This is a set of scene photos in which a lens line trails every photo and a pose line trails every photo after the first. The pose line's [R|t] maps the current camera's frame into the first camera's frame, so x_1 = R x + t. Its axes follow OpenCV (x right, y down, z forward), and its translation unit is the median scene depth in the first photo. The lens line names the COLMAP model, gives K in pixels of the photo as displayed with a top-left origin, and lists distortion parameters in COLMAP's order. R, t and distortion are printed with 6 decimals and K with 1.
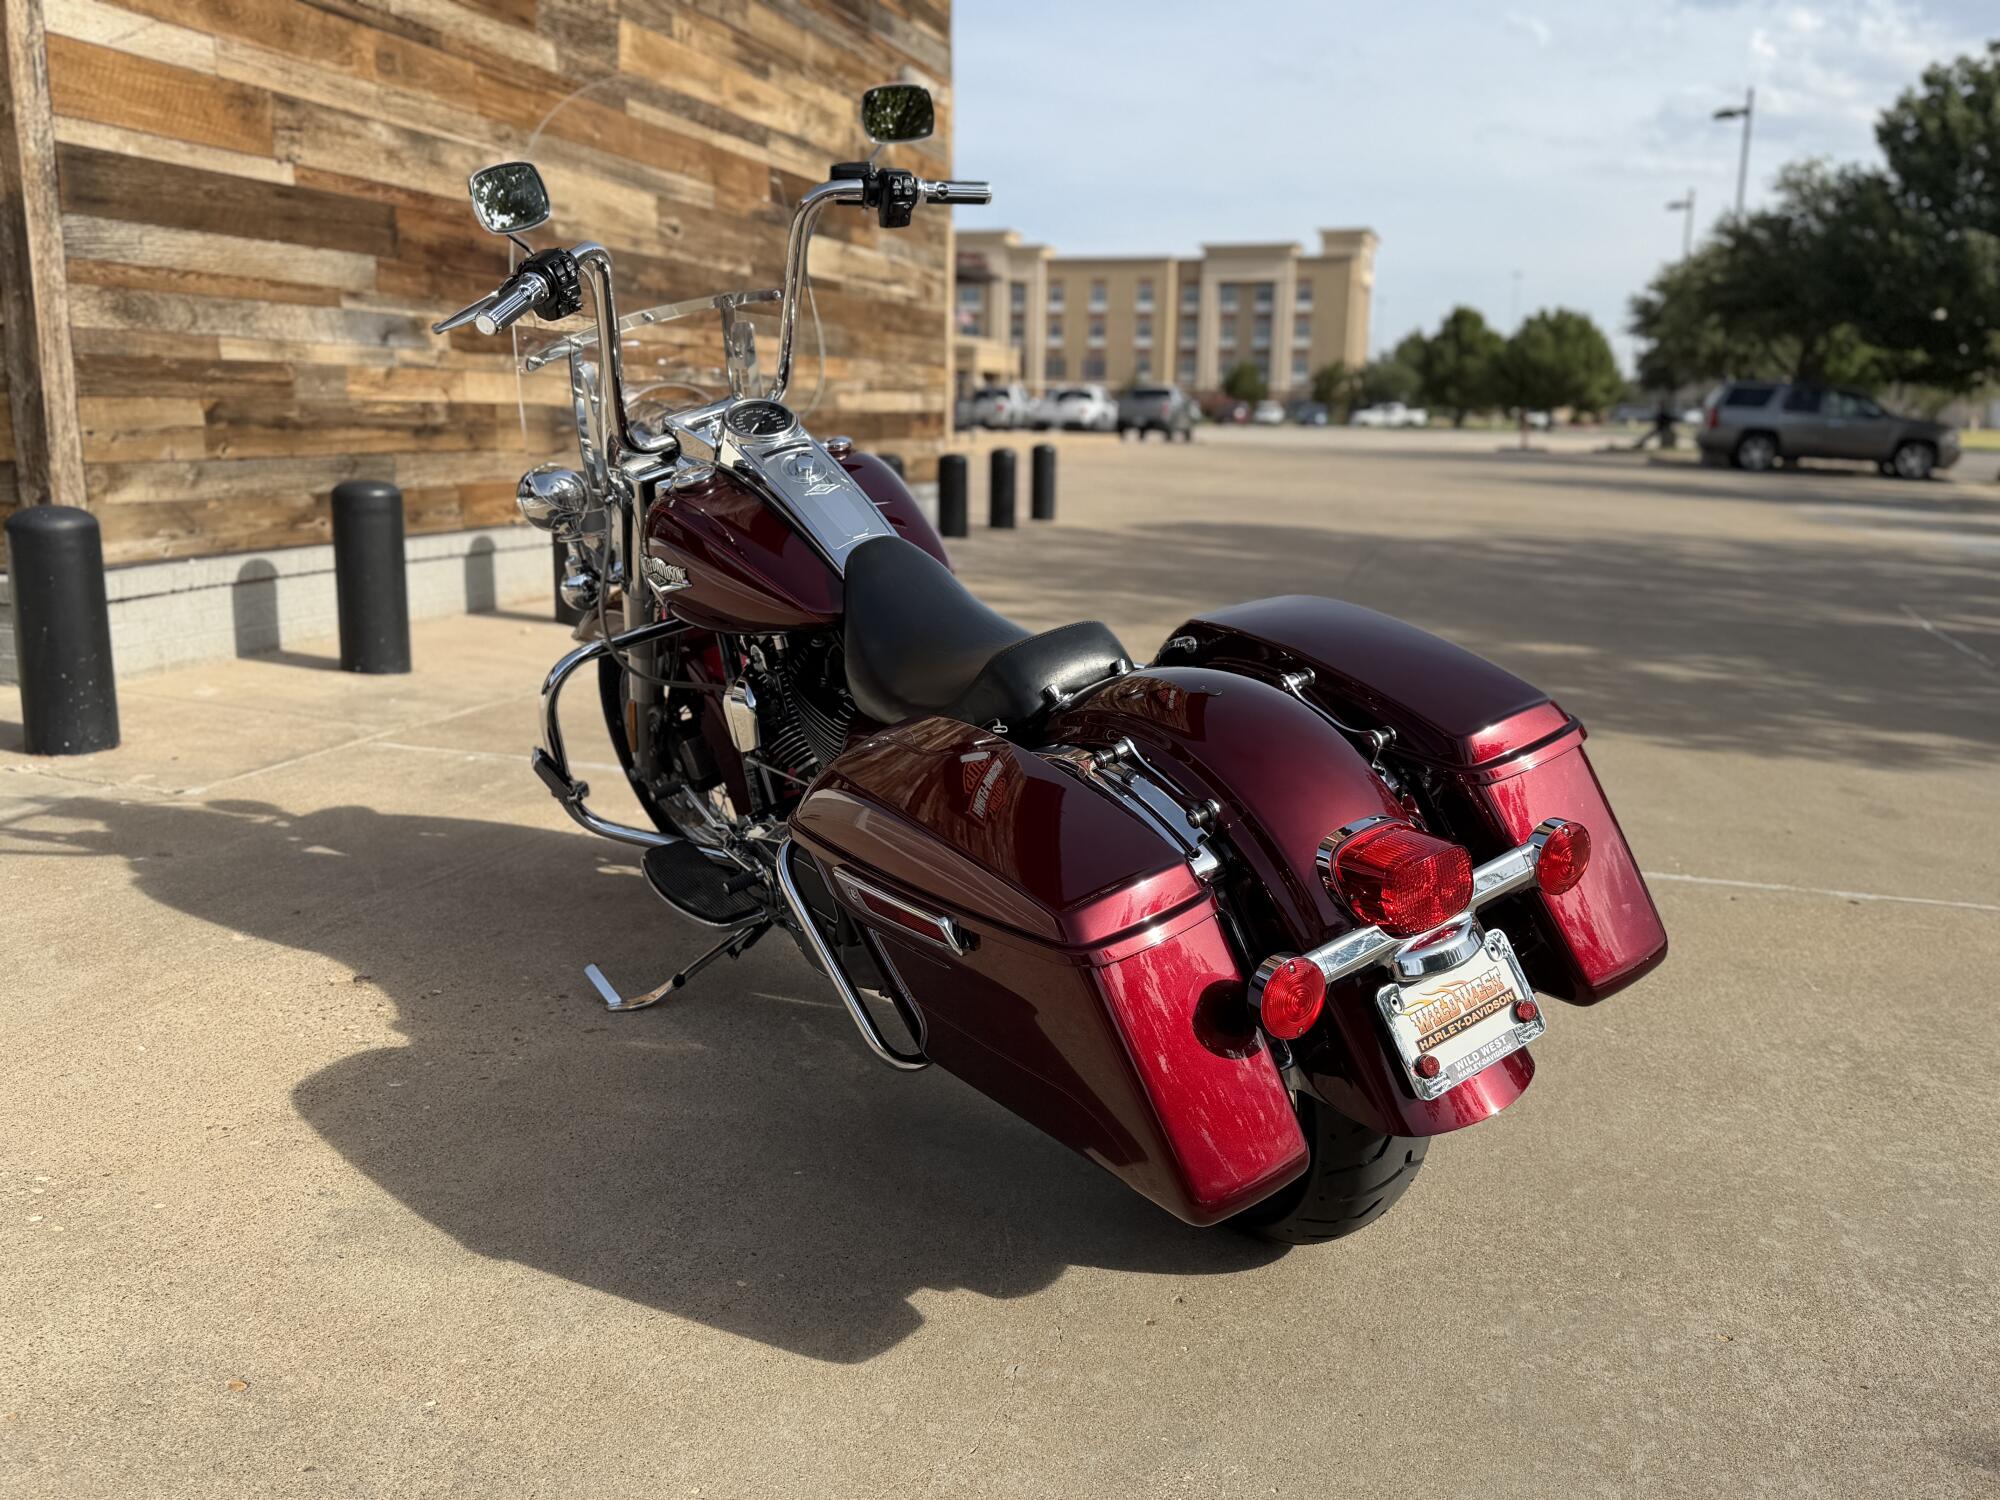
lens RADIAL K [[1668.2, 0, 1000.0], [0, 1668.2, 750.0], [0, 0, 1]] dist [-0.002085, -0.040602]
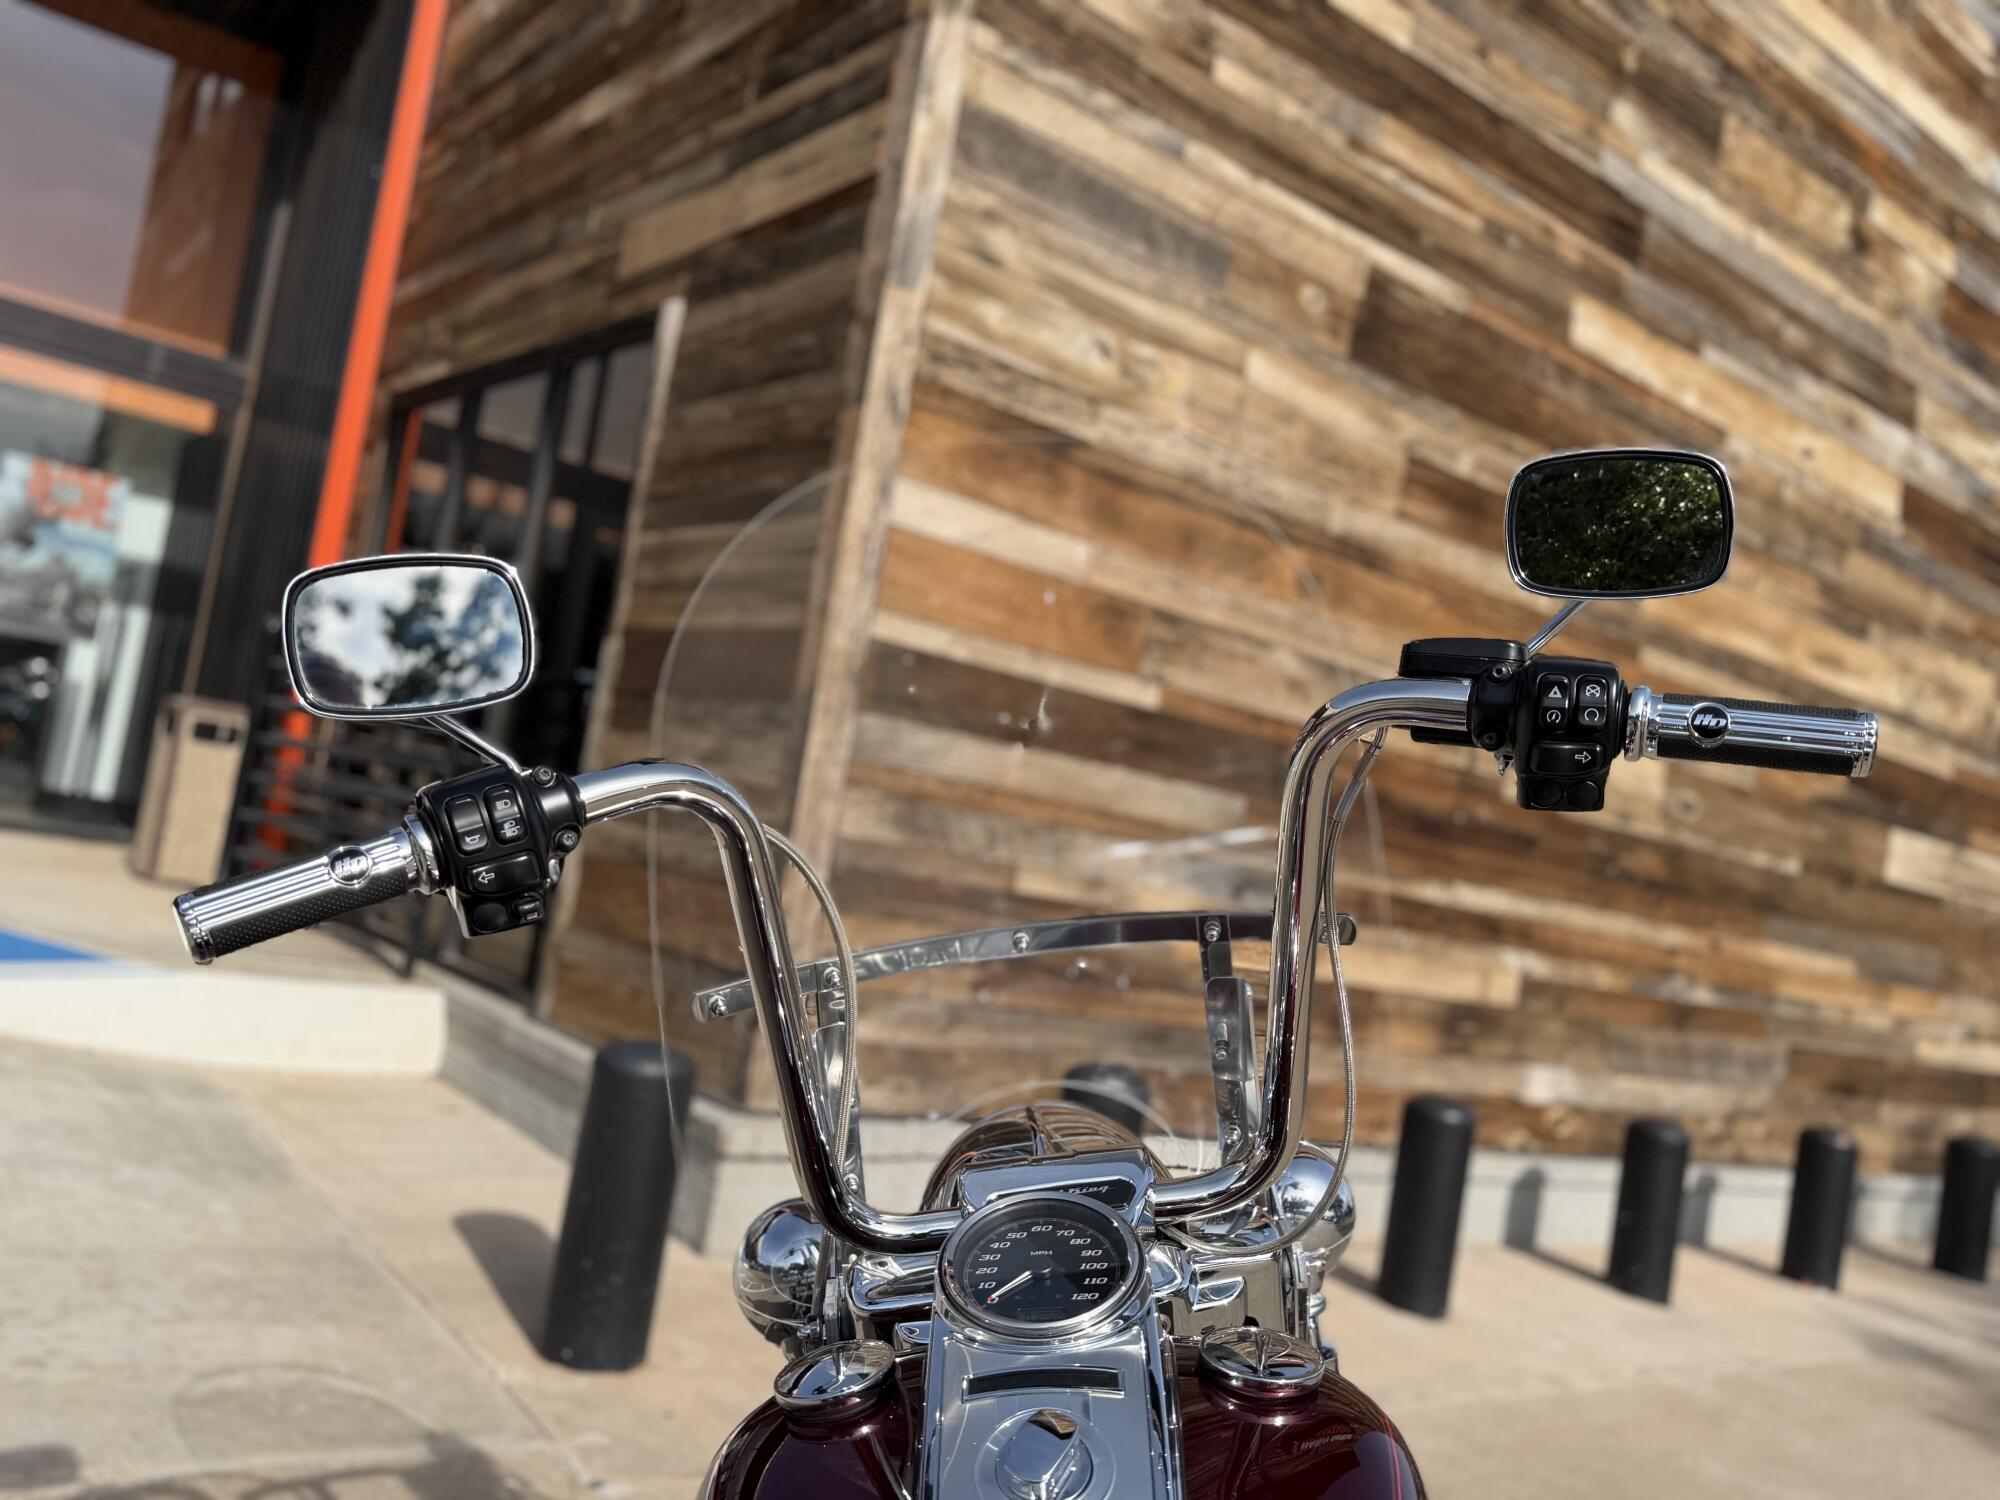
lens RADIAL K [[1641.4, 0, 991.7], [0, 1641.4, 737.7], [0, 0, 1]] dist [0.147686, -0.313854]
pose [[0.792329, 0.071735, -0.605862, 0.028550], [-0.266429, 0.934050, -0.237836, -0.106263], [0.548844, 0.349864, 0.759187, 0.330085]]
